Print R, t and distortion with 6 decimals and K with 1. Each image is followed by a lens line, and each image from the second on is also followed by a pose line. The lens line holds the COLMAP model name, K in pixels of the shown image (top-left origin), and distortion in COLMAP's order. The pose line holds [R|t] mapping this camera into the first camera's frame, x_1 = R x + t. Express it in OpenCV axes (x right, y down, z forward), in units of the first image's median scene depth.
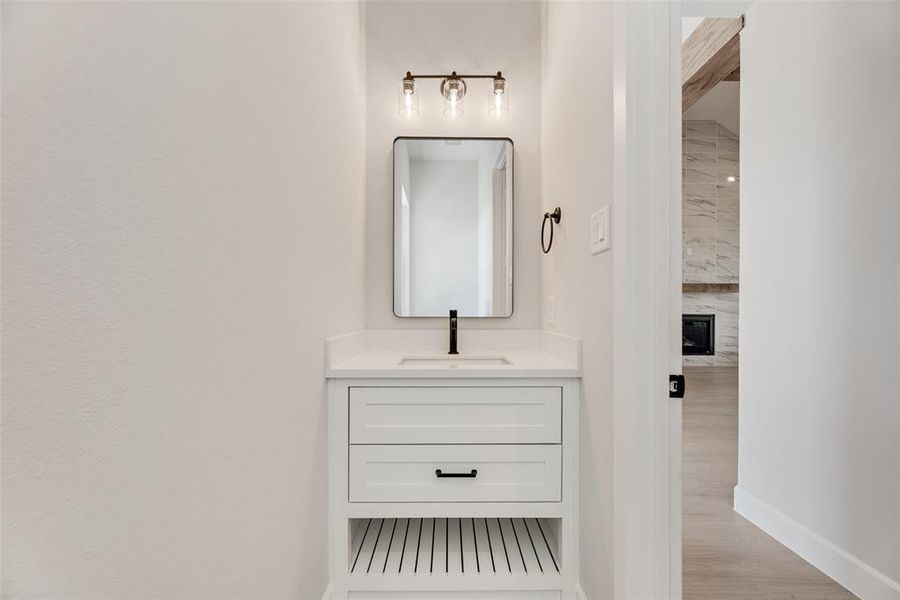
lens RADIAL K [[362.7, 0, 450.8], [0, 362.7, 302.1], [0, 0, 1]] dist [0.002401, 0.000079]
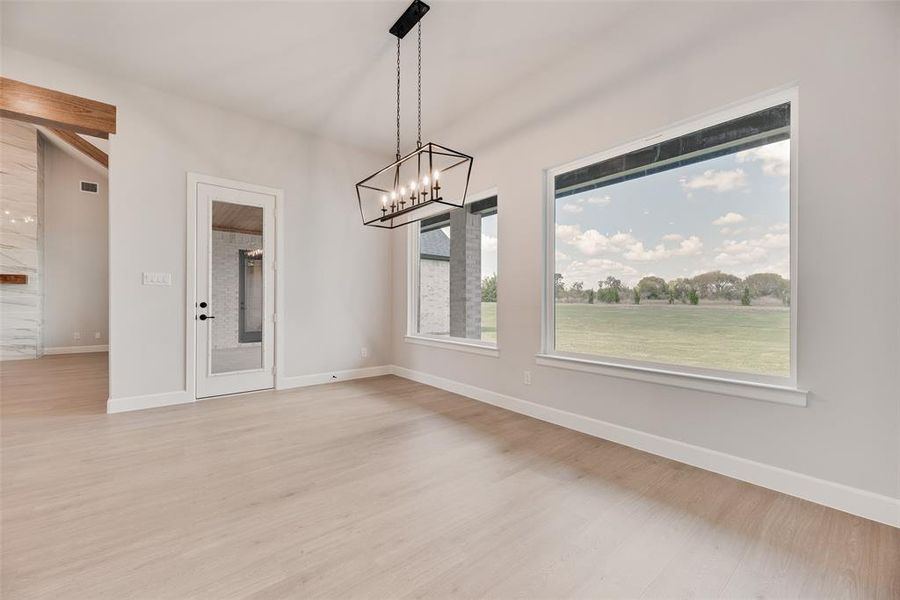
lens RADIAL K [[362.7, 0, 450.8], [0, 362.7, 302.1], [0, 0, 1]] dist [0.002401, 0.000079]
pose [[0.779417, 0.000297, 0.626505, 1.057812], [0.001273, 0.999997, -0.002059, 0.025697], [-0.626504, 0.002403, 0.779415, -0.481504]]
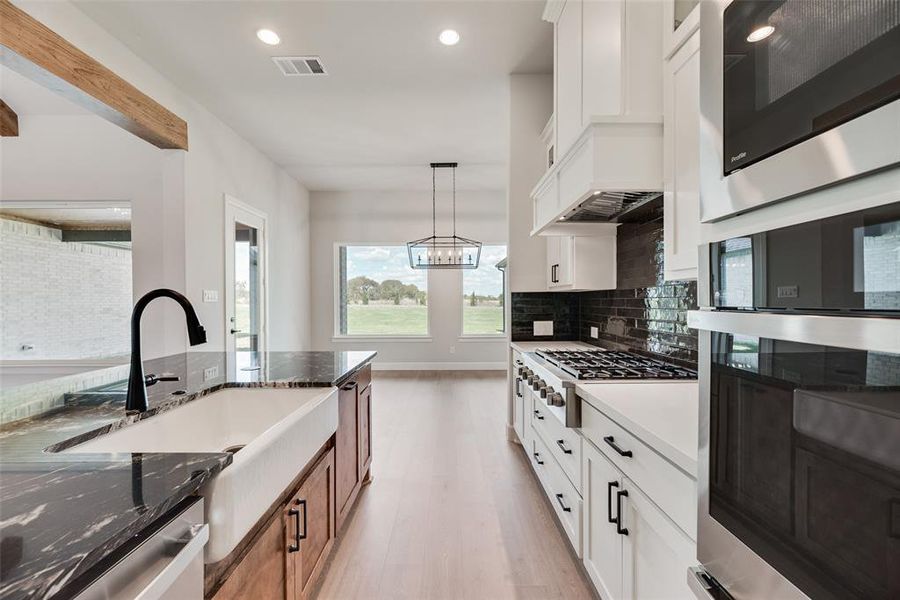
lens RADIAL K [[362.7, 0, 450.8], [0, 362.7, 302.1], [0, 0, 1]] dist [0.002401, 0.000079]
pose [[0.004031, -0.003900, 0.999984, 0.504266], [0.008712, 0.999955, 0.003865, -0.000349], [-0.999954, 0.008697, 0.004065, -0.155140]]
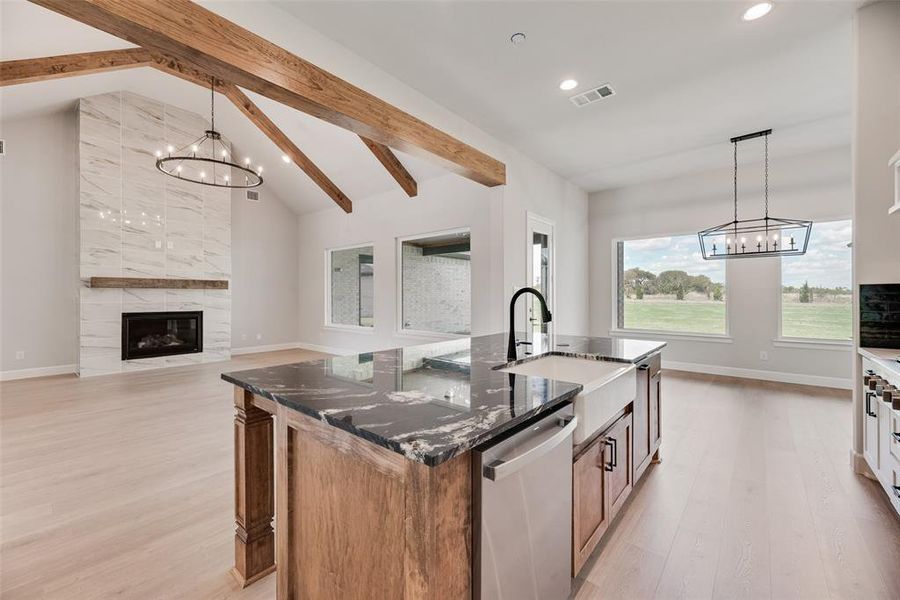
lens RADIAL K [[364.8, 0, 449.0], [0, 364.8, 296.8], [0, 0, 1]] dist [0.003798, -0.000242]
pose [[0.655176, -0.003635, 0.755467, 0.416049], [0.006227, 0.999980, -0.000589, -0.000312], [-0.755450, 0.005090, 0.655186, -0.160016]]
